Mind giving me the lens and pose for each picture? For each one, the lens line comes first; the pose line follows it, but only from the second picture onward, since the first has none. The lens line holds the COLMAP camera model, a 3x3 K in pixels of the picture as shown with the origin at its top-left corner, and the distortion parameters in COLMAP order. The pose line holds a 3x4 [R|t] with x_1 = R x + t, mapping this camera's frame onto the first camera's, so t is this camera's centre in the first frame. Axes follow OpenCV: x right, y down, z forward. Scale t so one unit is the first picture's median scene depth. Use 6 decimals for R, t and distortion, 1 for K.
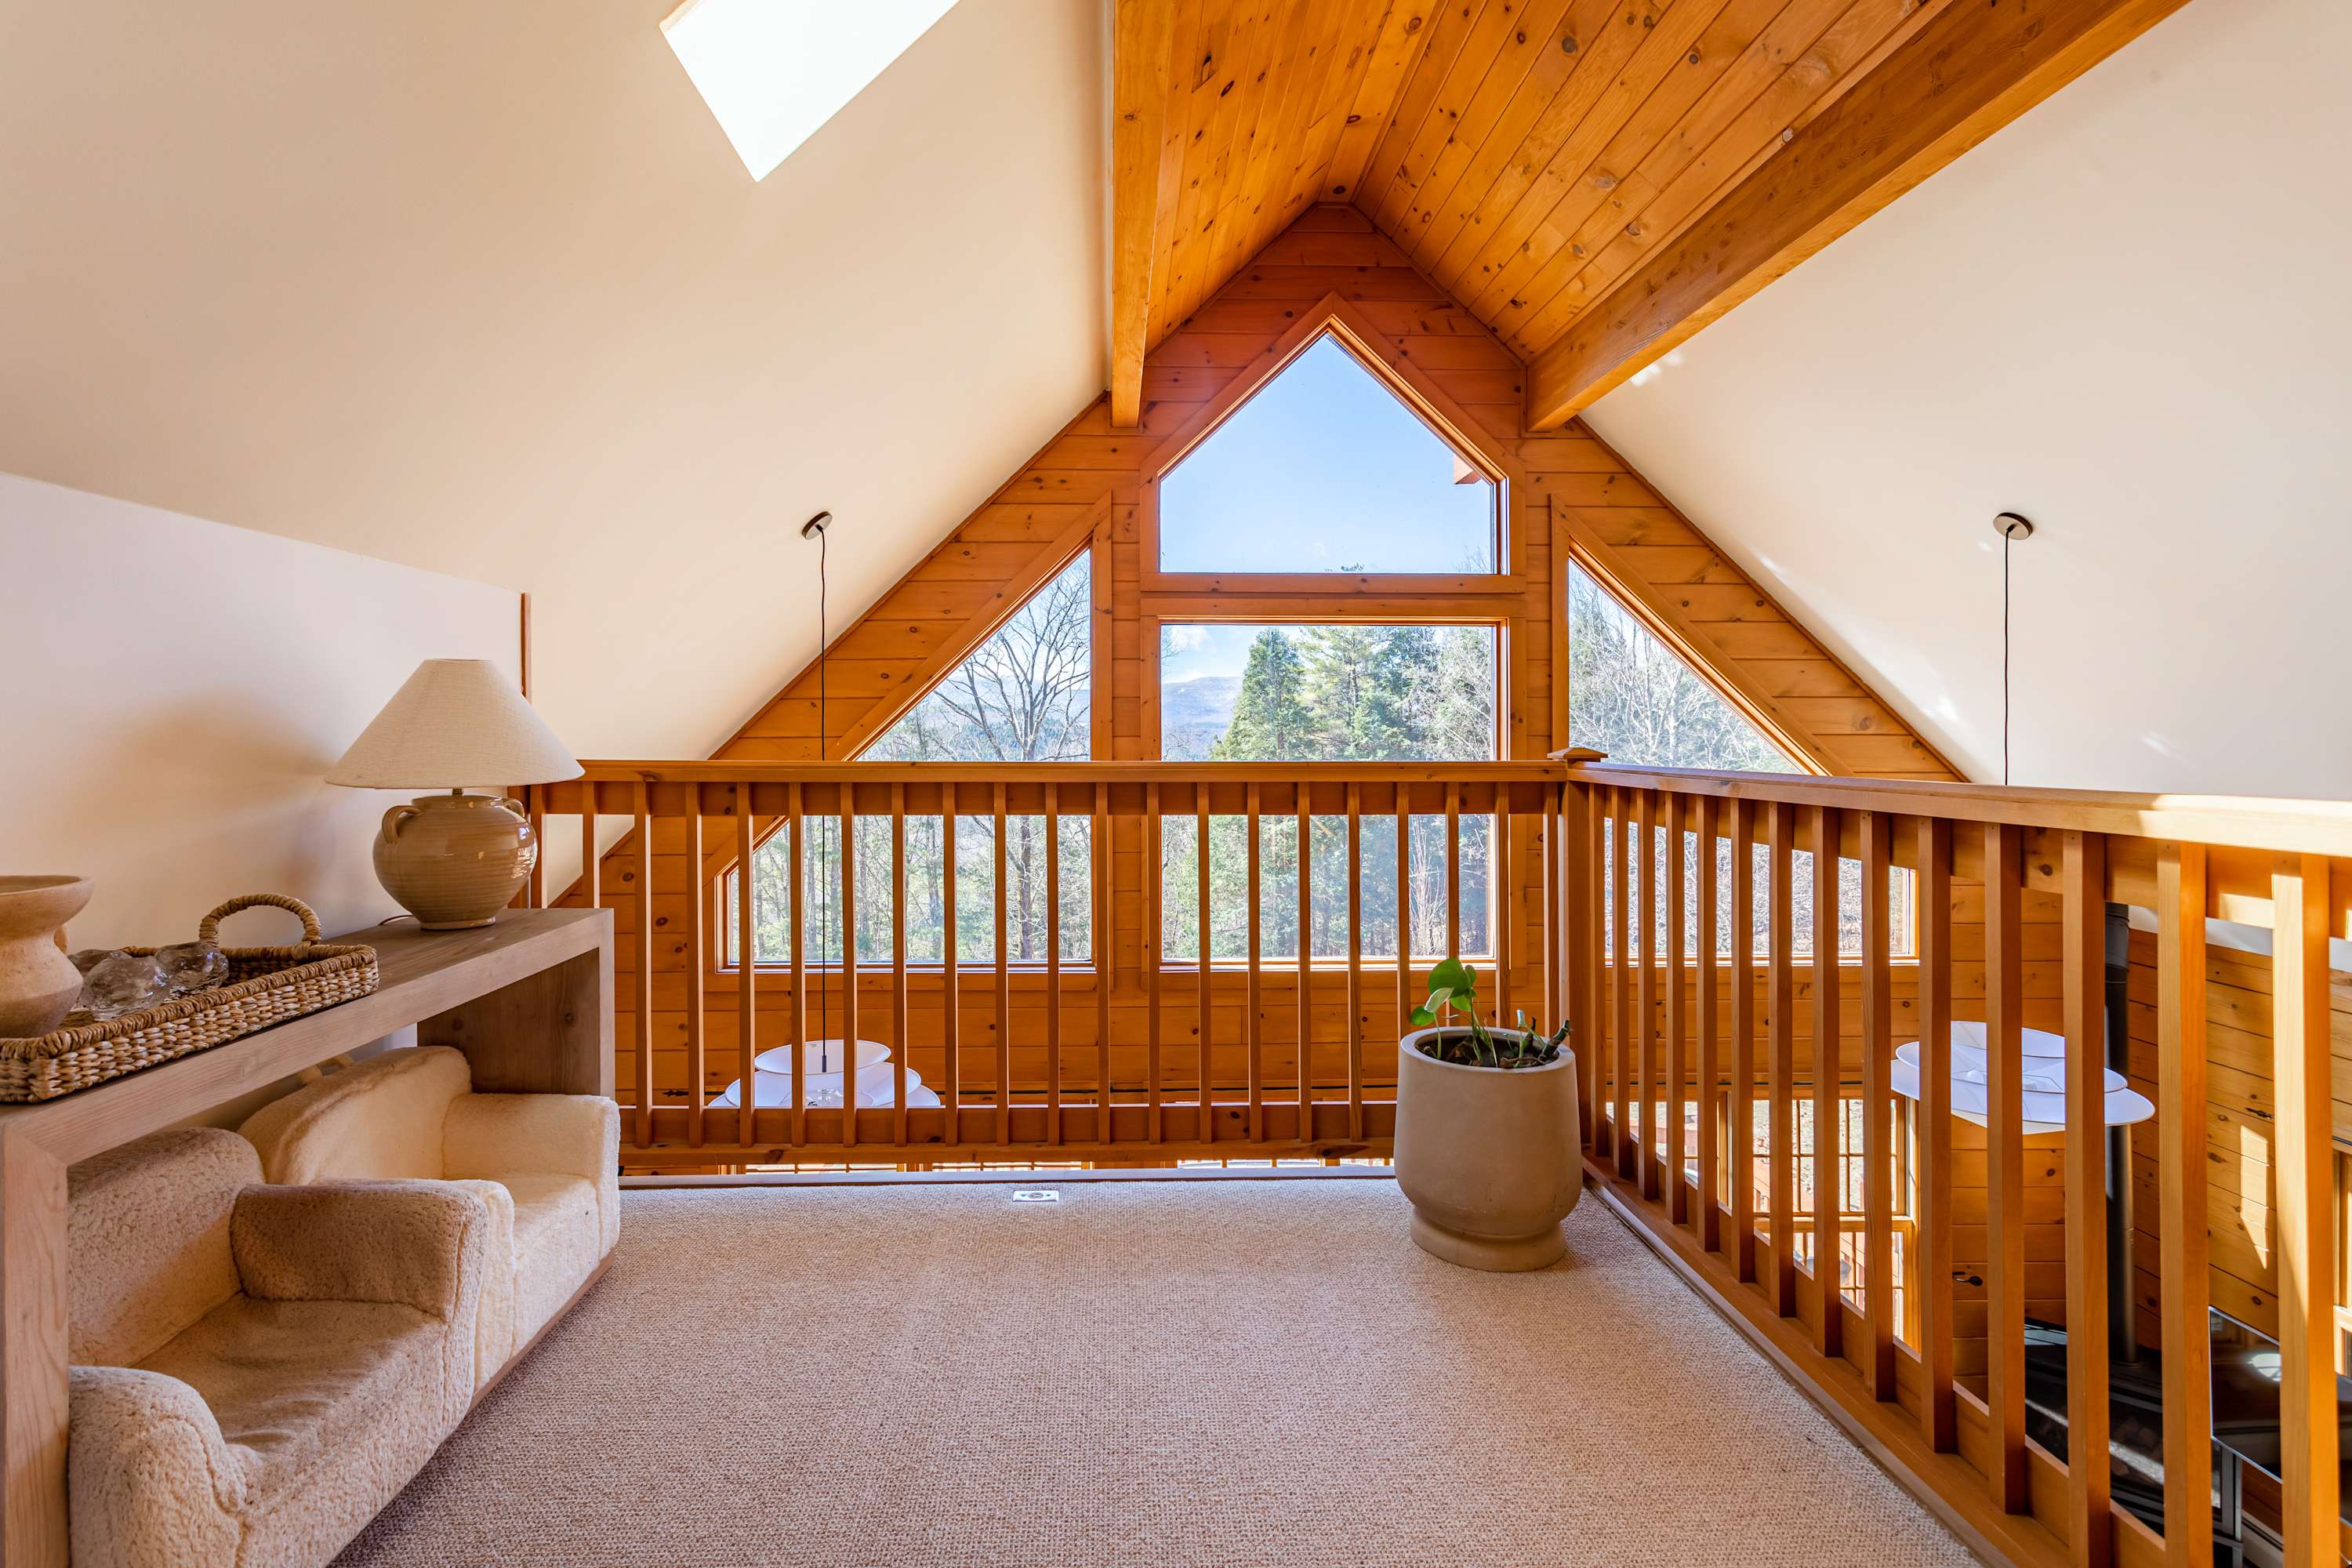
lens RADIAL K [[1117.2, 0, 1171.0], [0, 1117.2, 731.9], [0, 0, 1]] dist [0.003476, 0.000178]
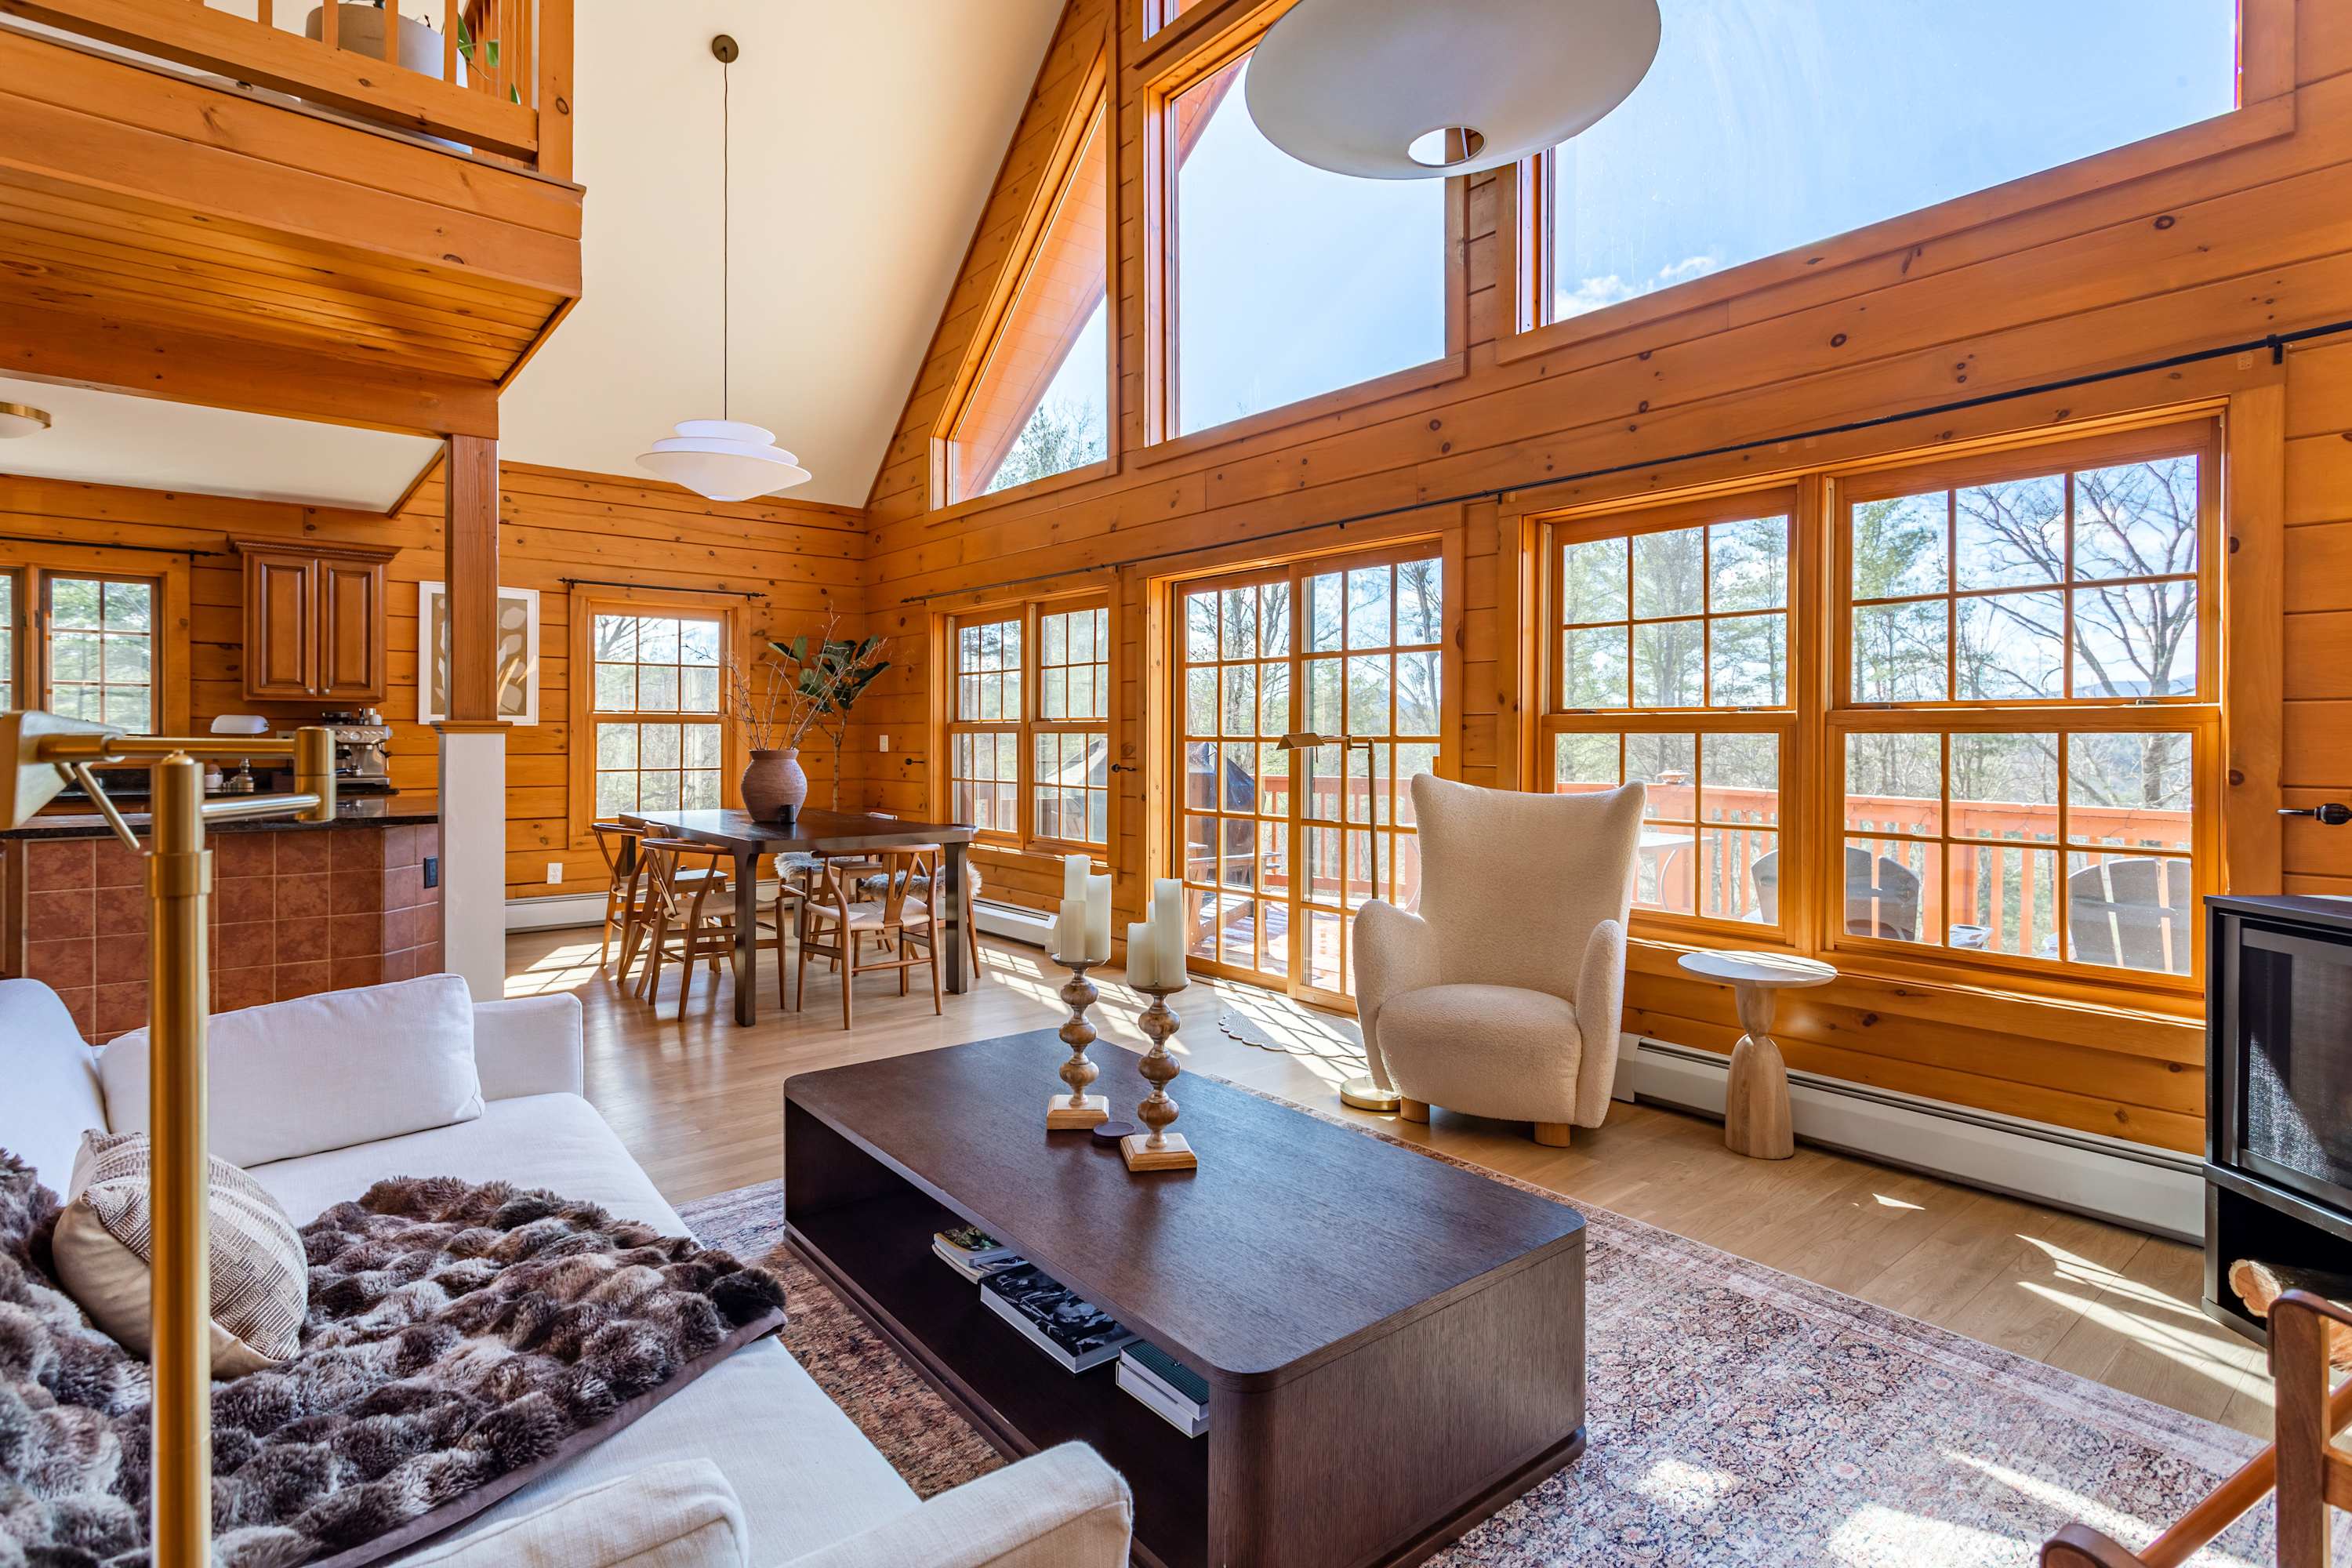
lens RADIAL K [[1152.1, 0, 1160.0], [0, 1152.1, 746.9], [0, 0, 1]] dist [0.000684, 0.000631]
pose [[0.601182, 0.005897, -0.799090, 0.809051], [-0.000048, 0.999973, 0.007343, 0.469911], [0.799112, -0.004377, 0.601166, 0.393036]]
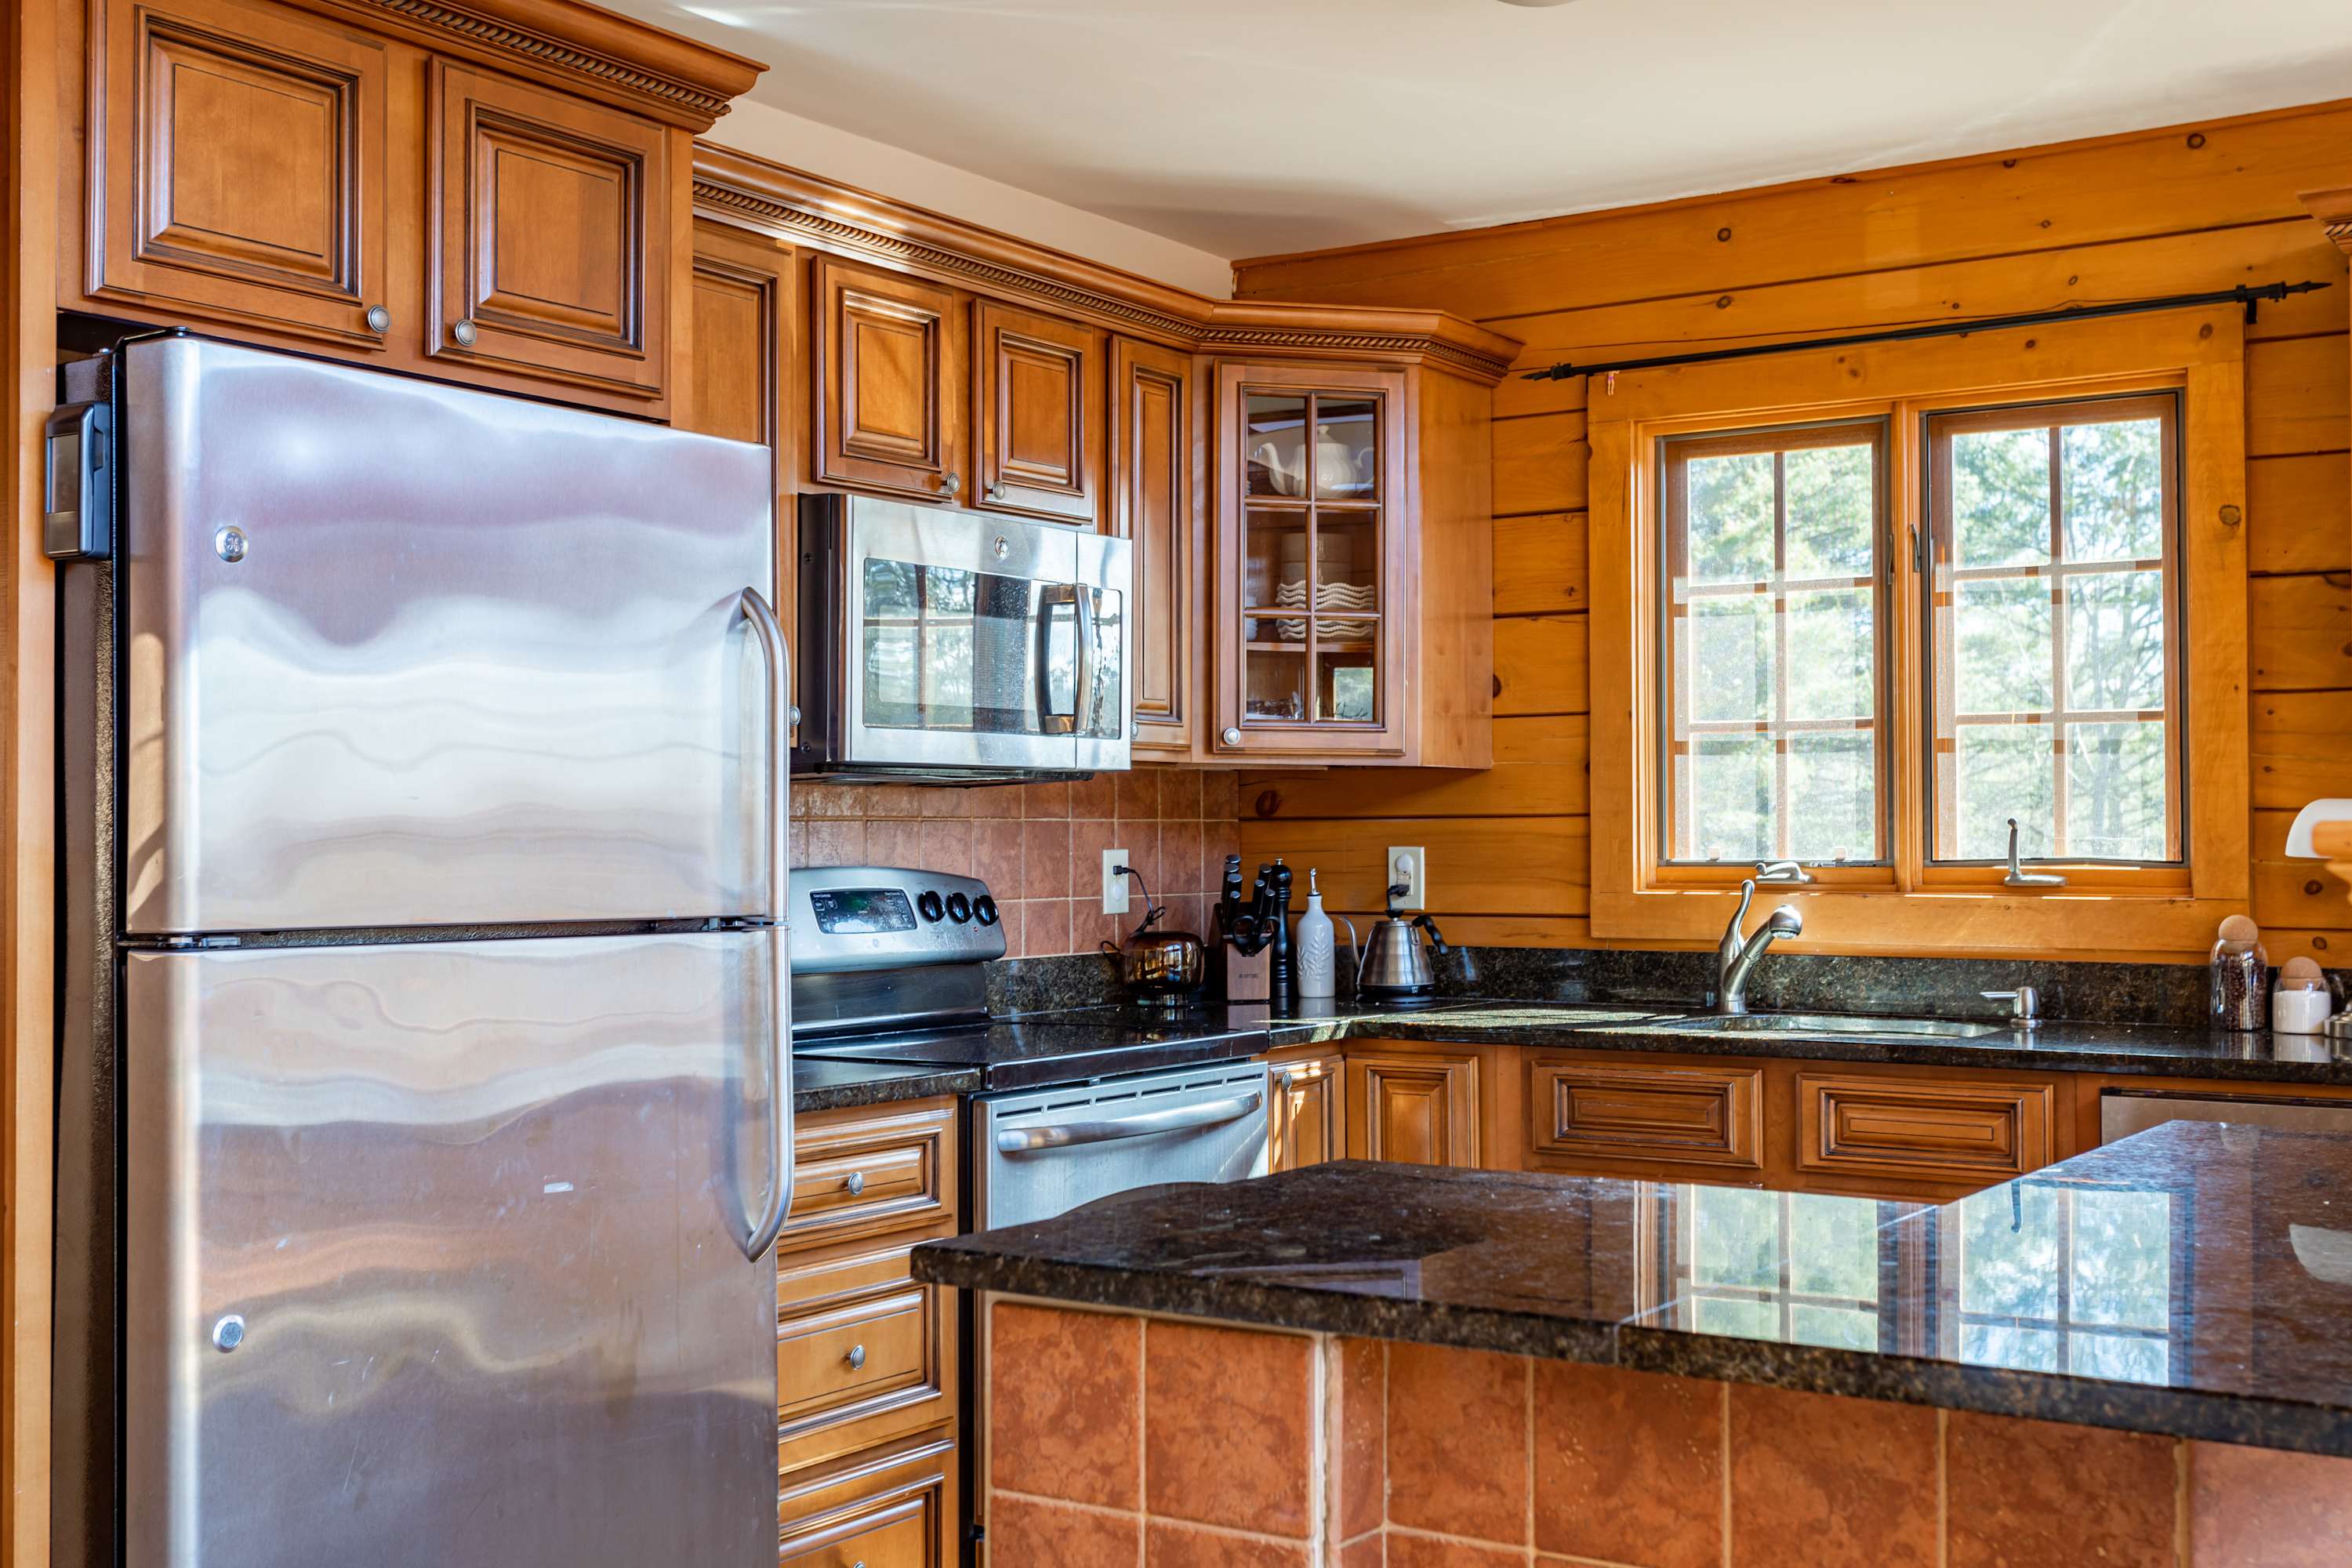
lens RADIAL K [[2621.7, 0, 1190.8], [0, 2621.7, 794.2], [0, 0, 1]] dist [0.008350, 0.000000]
pose [[-0.590606, -0.016767, -0.806786, 0.256666], [0.000197, 0.999781, -0.020922, 0.462265], [0.806960, -0.012515, -0.590474, 0.517787]]
